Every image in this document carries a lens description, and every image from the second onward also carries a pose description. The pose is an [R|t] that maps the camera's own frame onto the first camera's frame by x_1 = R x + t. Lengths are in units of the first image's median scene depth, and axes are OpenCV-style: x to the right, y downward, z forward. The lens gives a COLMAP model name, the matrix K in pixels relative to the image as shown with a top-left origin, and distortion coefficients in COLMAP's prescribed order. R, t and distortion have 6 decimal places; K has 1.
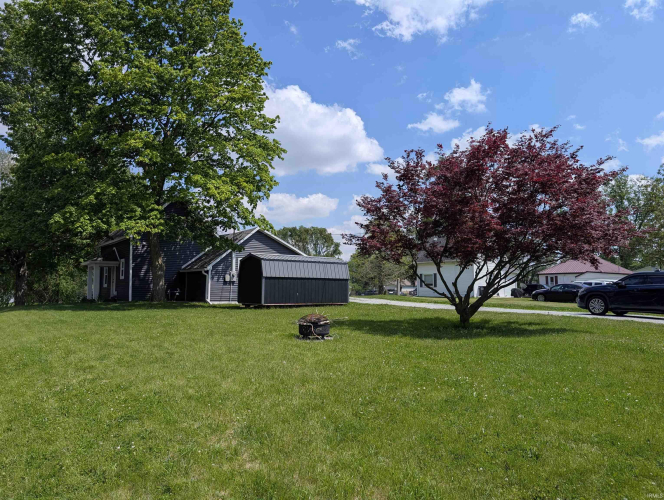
lens RADIAL K [[483.1, 0, 332.0], [0, 483.1, 250.0], [0, 0, 1]] dist [0.036220, -0.037676]
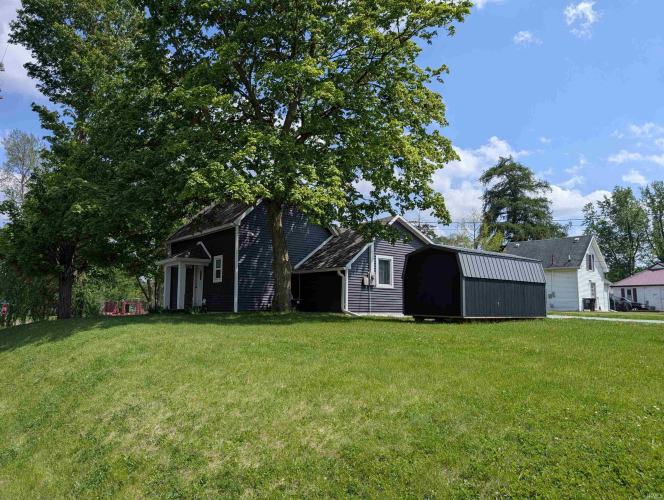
lens RADIAL K [[483.1, 0, 332.0], [0, 483.1, 250.0], [0, 0, 1]] dist [0.036220, -0.037676]
pose [[0.999718, 0.009131, 0.021931, -0.389661], [-0.008477, 0.999522, -0.029718, 0.043990], [-0.022192, 0.029524, 0.999318, 0.345956]]
